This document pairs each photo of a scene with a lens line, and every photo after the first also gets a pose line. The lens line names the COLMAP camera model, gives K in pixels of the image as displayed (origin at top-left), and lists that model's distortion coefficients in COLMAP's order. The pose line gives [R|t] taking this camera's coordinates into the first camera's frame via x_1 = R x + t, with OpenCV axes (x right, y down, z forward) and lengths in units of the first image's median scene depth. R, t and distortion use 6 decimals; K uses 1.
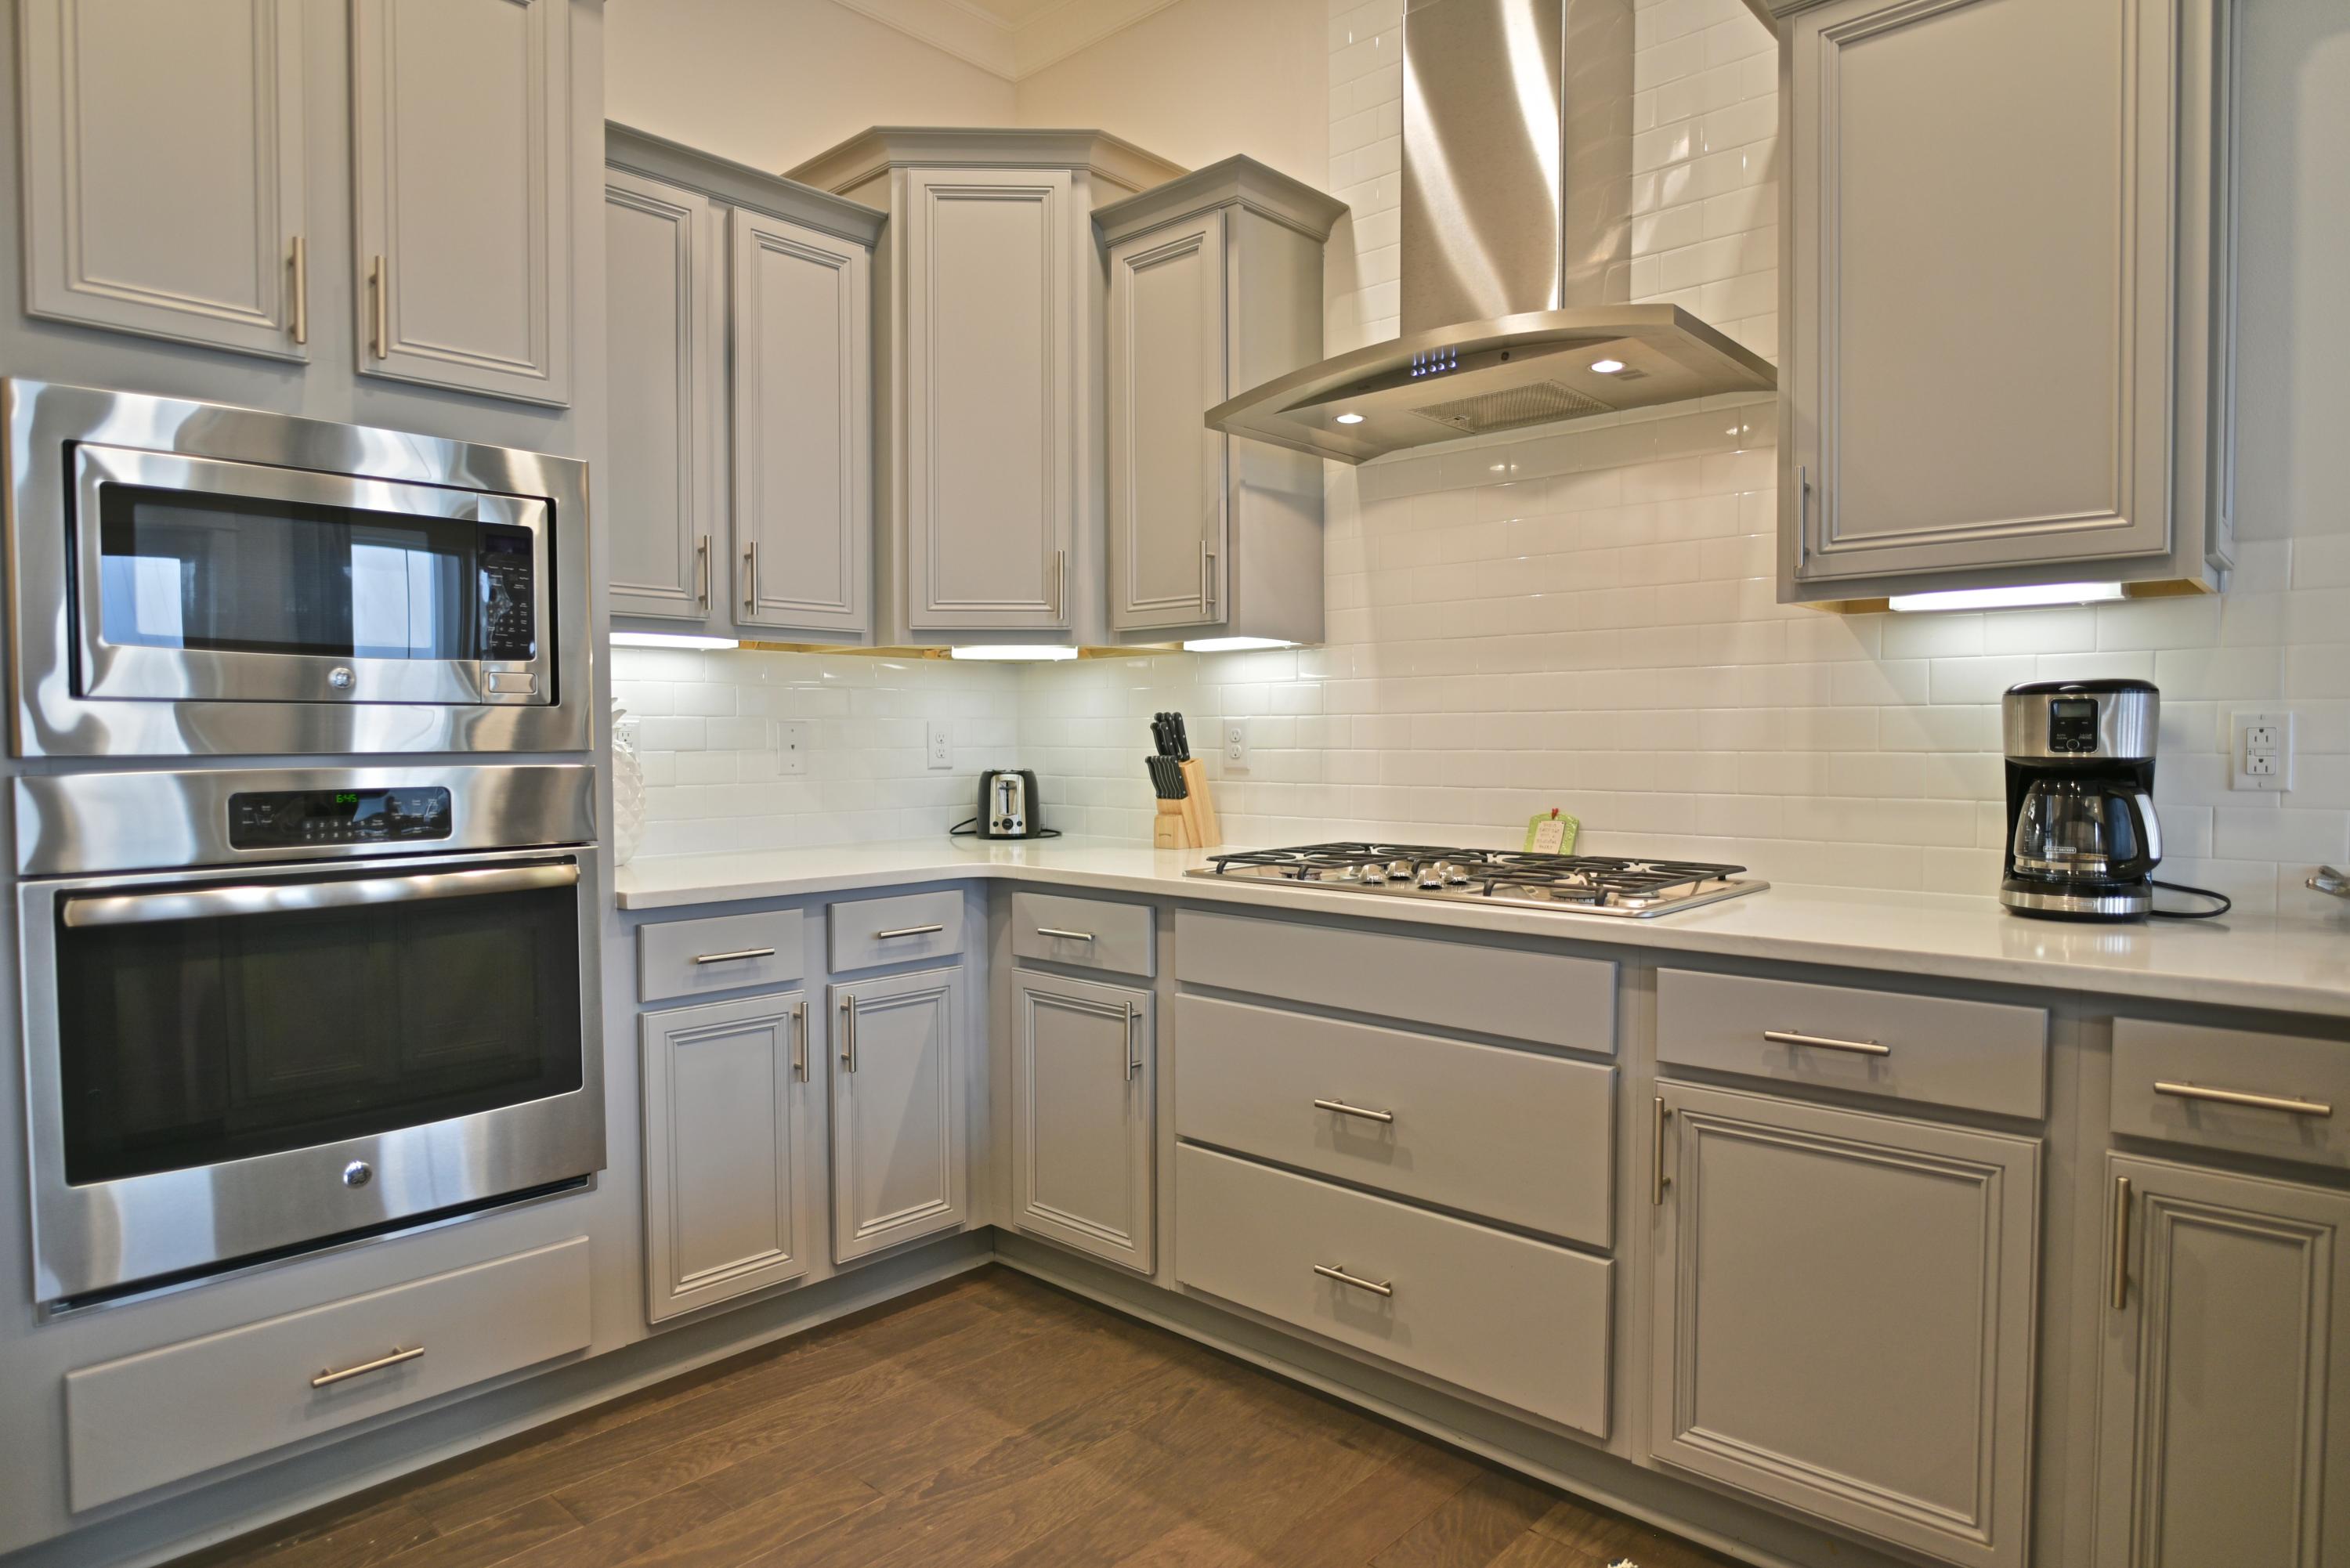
lens RADIAL K [[1359.7, 0, 1168.0], [0, 1359.7, 791.0], [0, 0, 1]] dist [-0.039389, 0.021062]
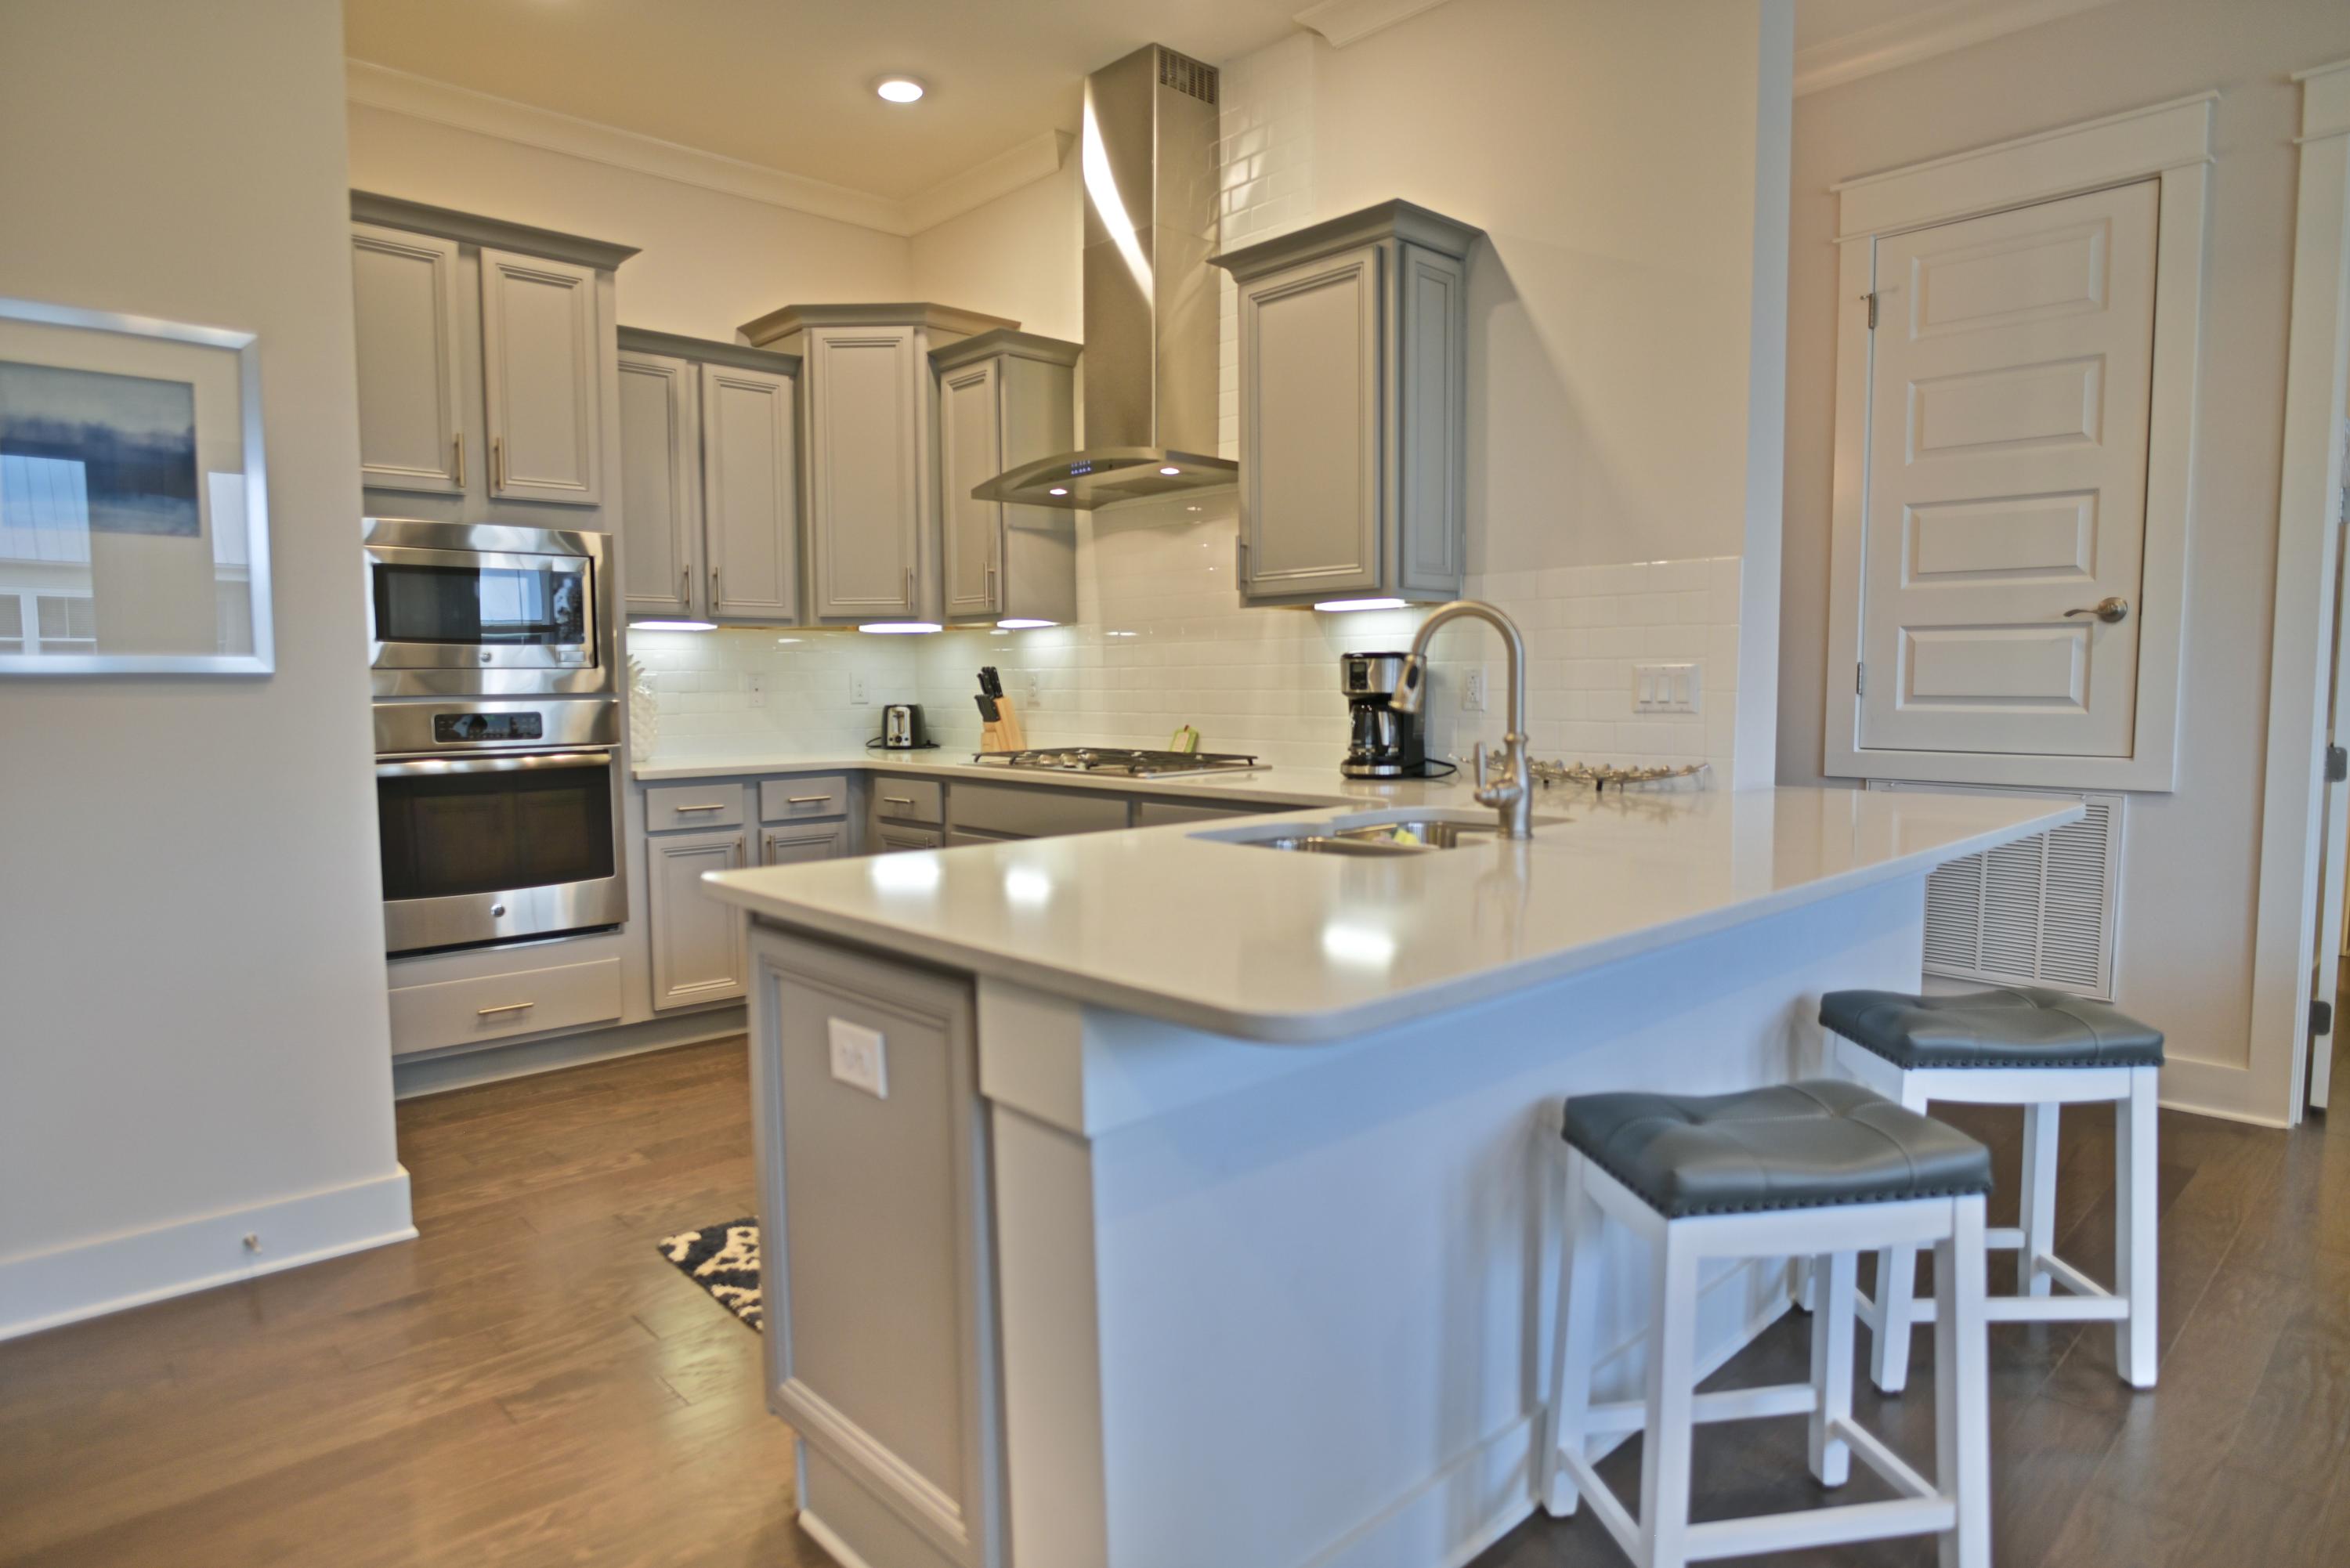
lens RADIAL K [[1359.7, 0, 1168.0], [0, 1359.7, 791.0], [0, 0, 1]] dist [-0.039389, 0.021062]
pose [[0.997493, 0.001374, -0.070758, 0.355603], [0.001678, 0.999071, 0.043060, 0.020449], [0.070751, -0.043071, 0.996564, -0.616964]]
